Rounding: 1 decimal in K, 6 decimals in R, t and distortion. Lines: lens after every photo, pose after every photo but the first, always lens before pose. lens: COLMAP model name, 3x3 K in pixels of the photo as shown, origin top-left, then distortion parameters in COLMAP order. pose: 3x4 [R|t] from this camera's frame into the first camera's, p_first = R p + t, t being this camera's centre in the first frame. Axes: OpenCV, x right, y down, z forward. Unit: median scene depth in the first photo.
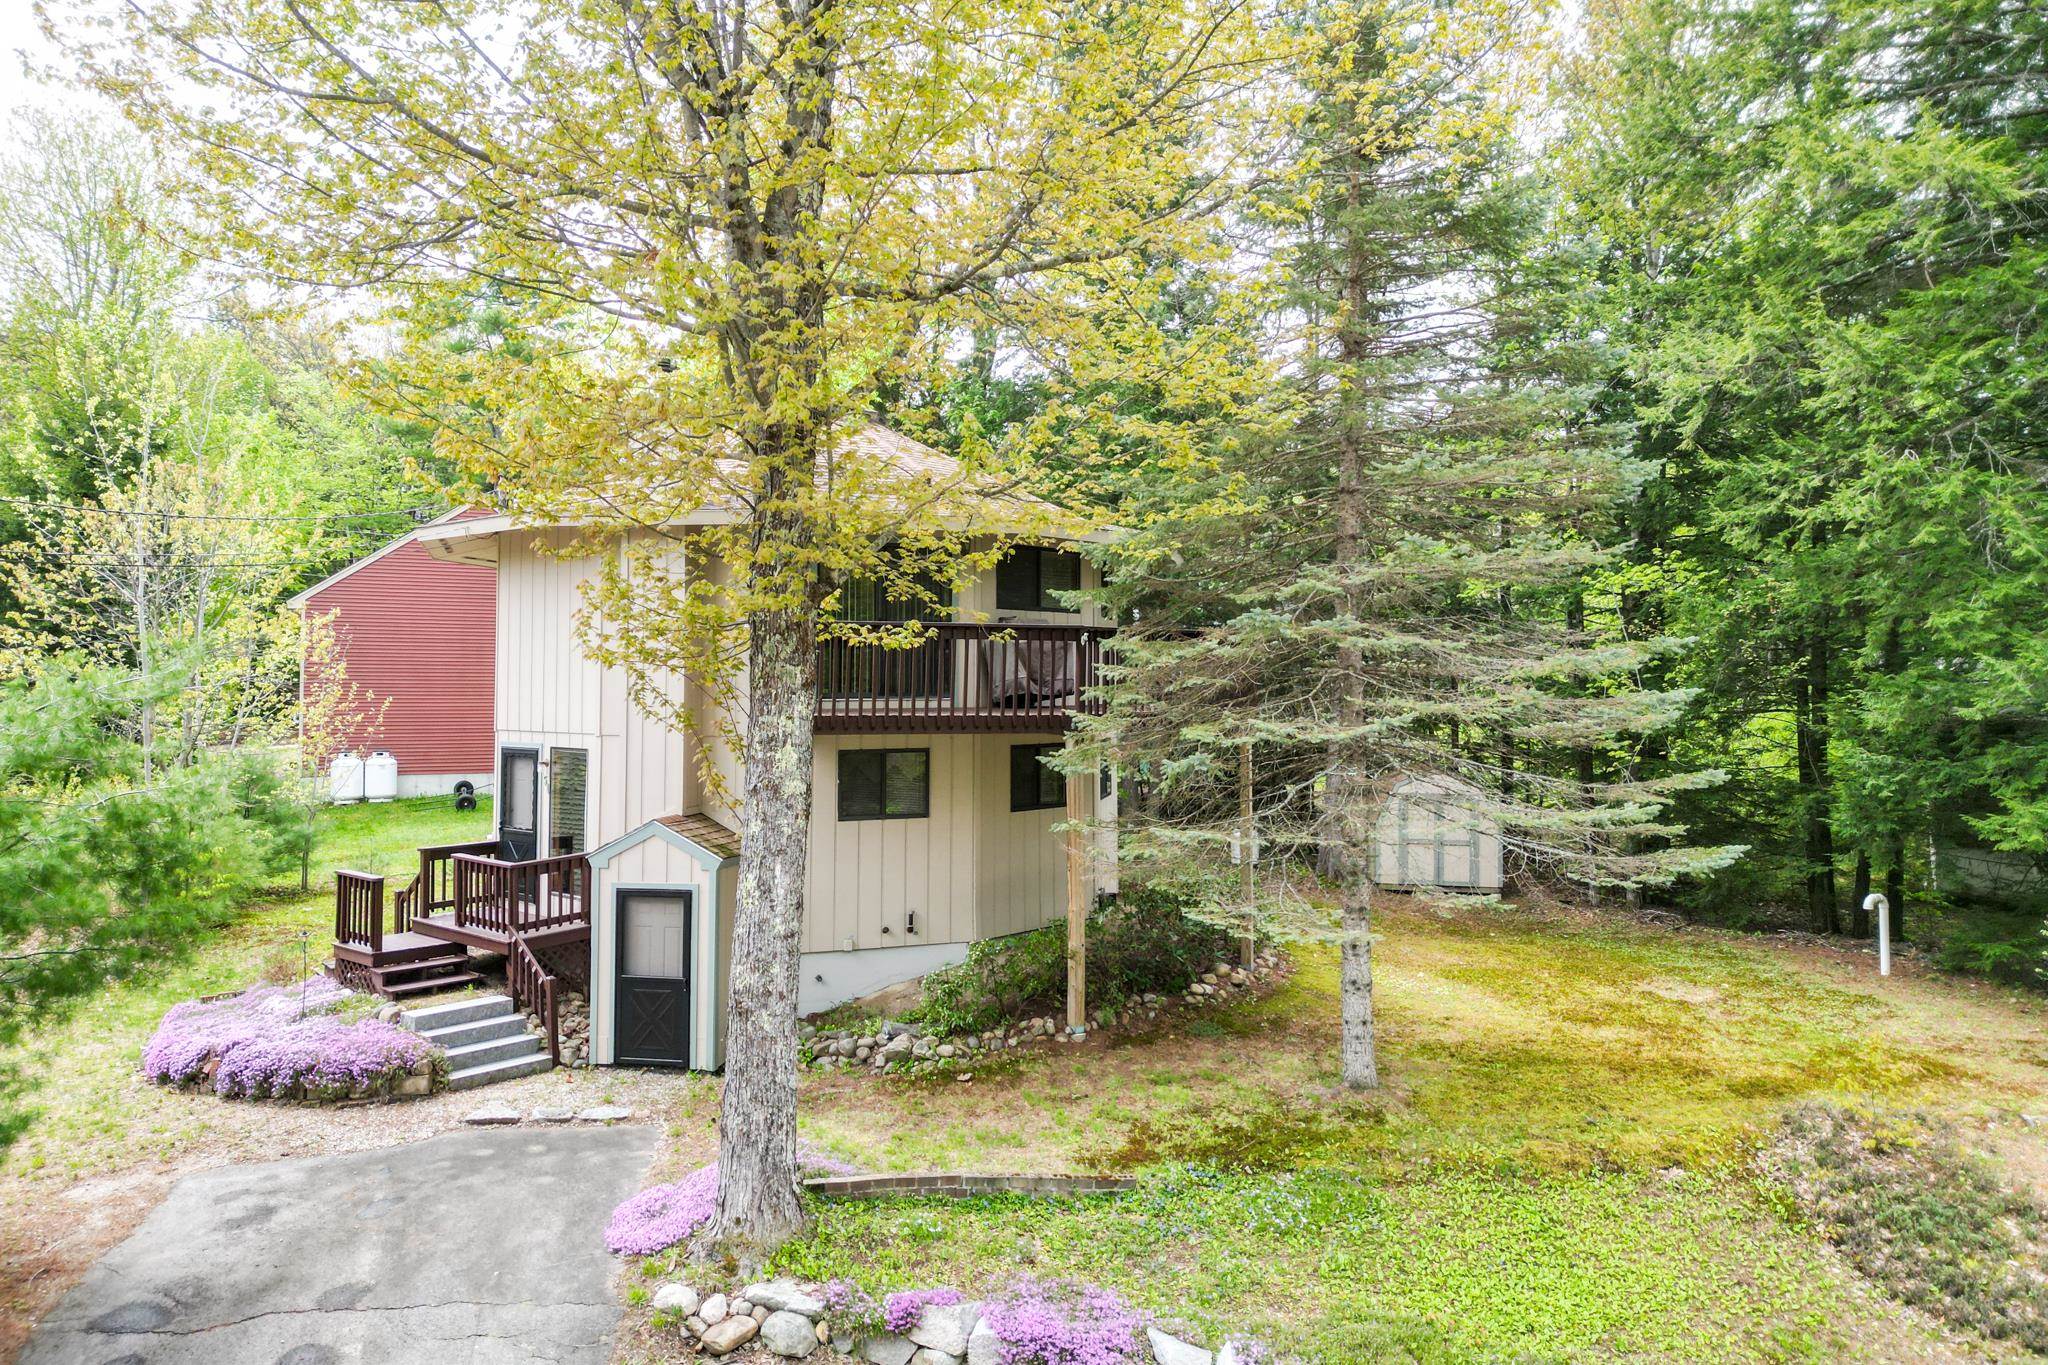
lens RADIAL K [[1425.7, 0, 1024.5], [0, 1425.7, 637.8], [0, 0, 1]] dist [0.060833, -0.045882]
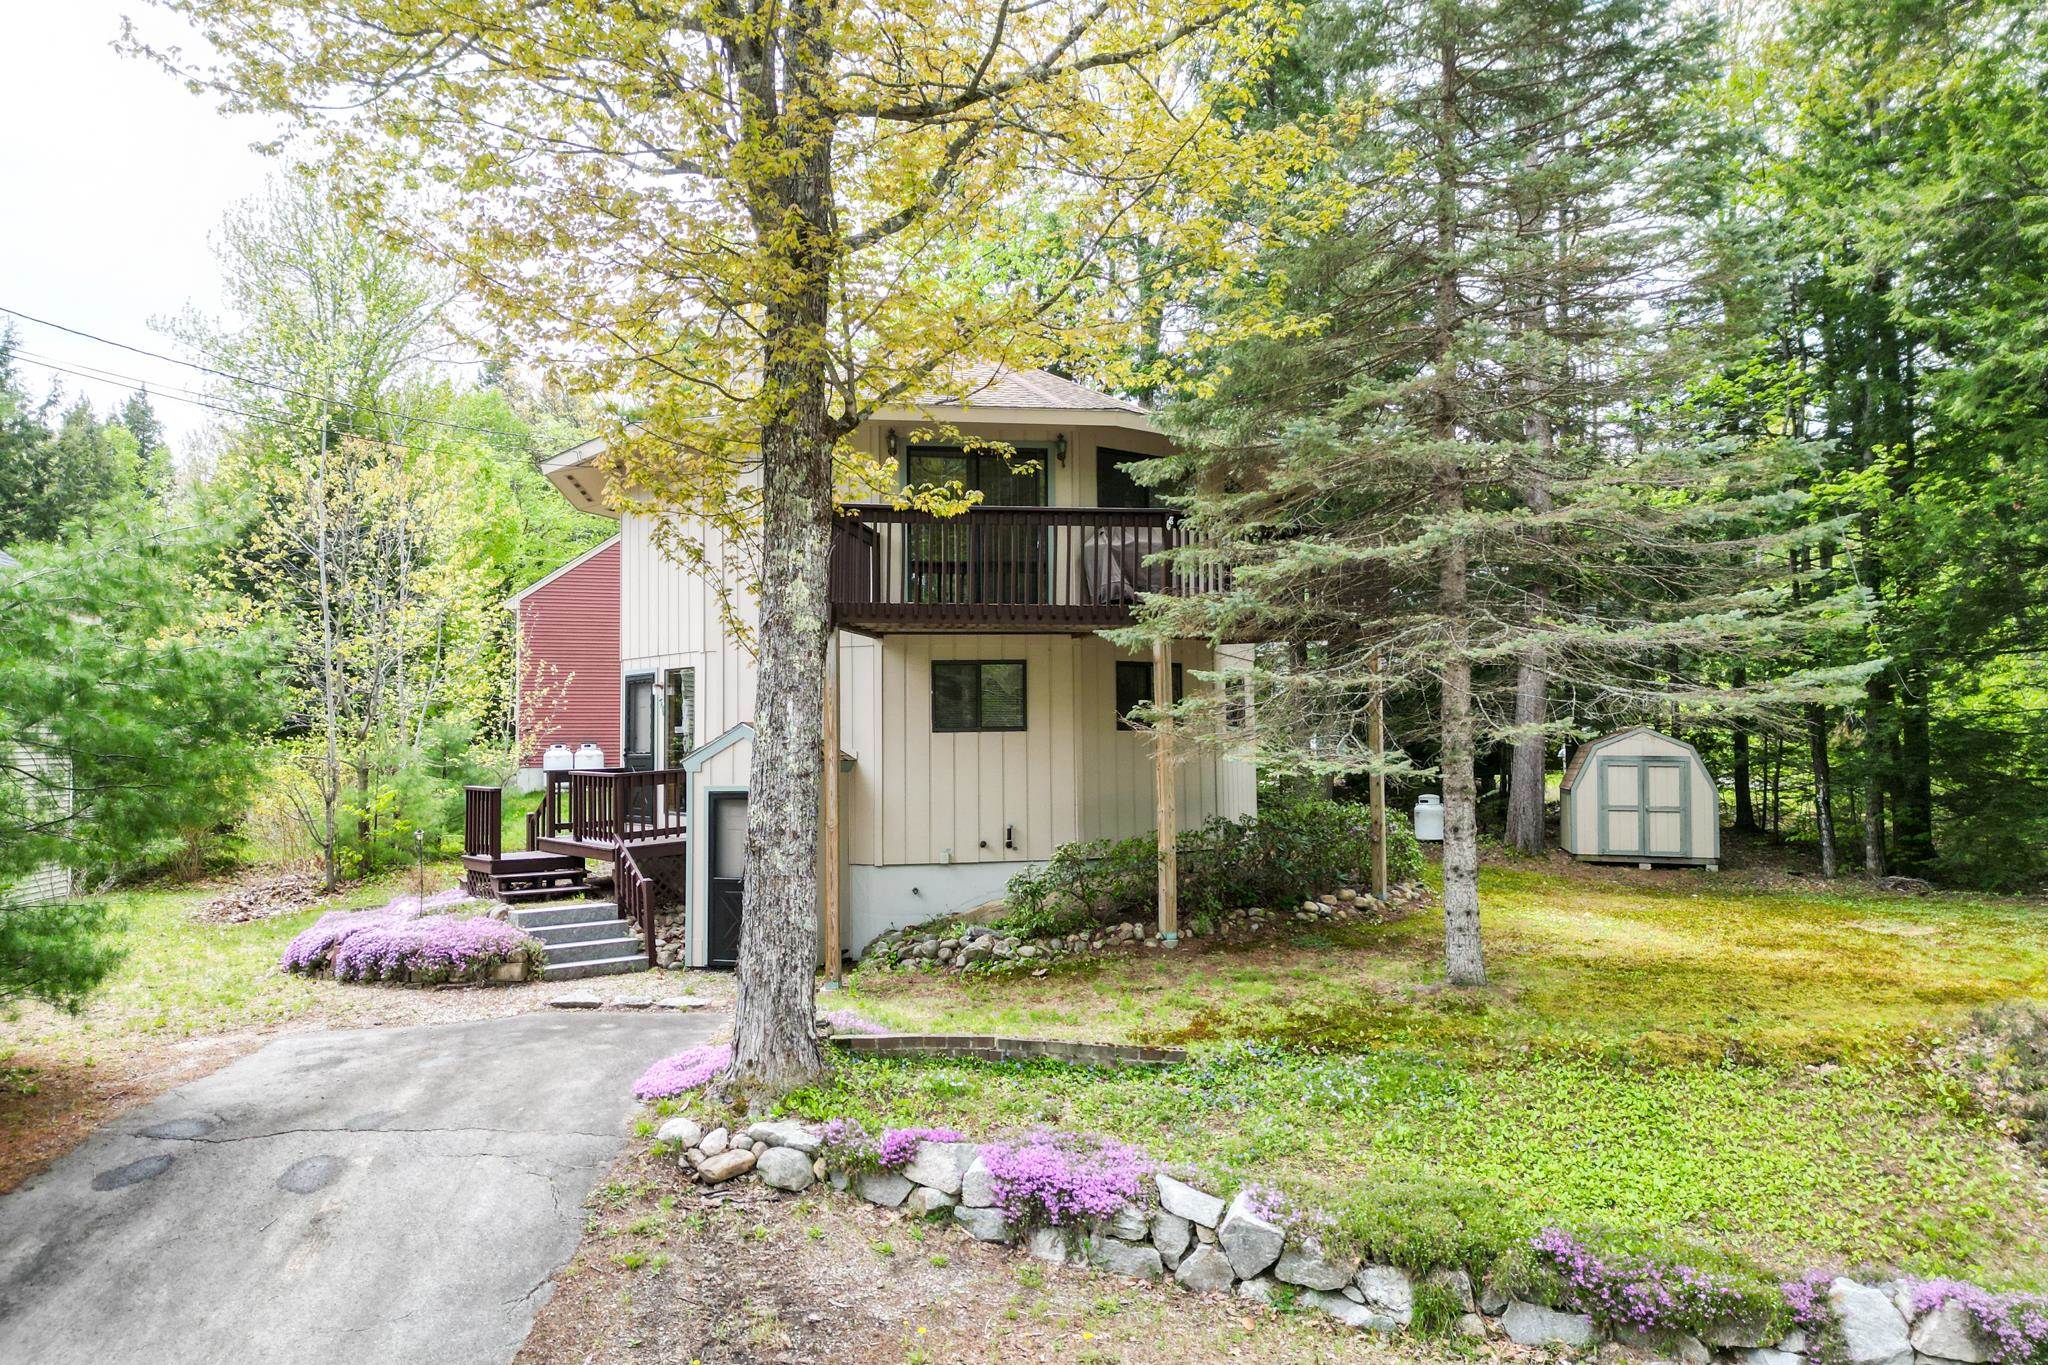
lens RADIAL K [[1425.7, 0, 1025.1], [0, 1425.7, 665.3], [0, 0, 1]] dist [0.060833, -0.045882]
pose [[0.984823, -0.021272, -0.172253, 0.117533], [0.017804, 0.999607, -0.021654, 0.123009], [0.172646, 0.018259, 0.984815, 0.058985]]
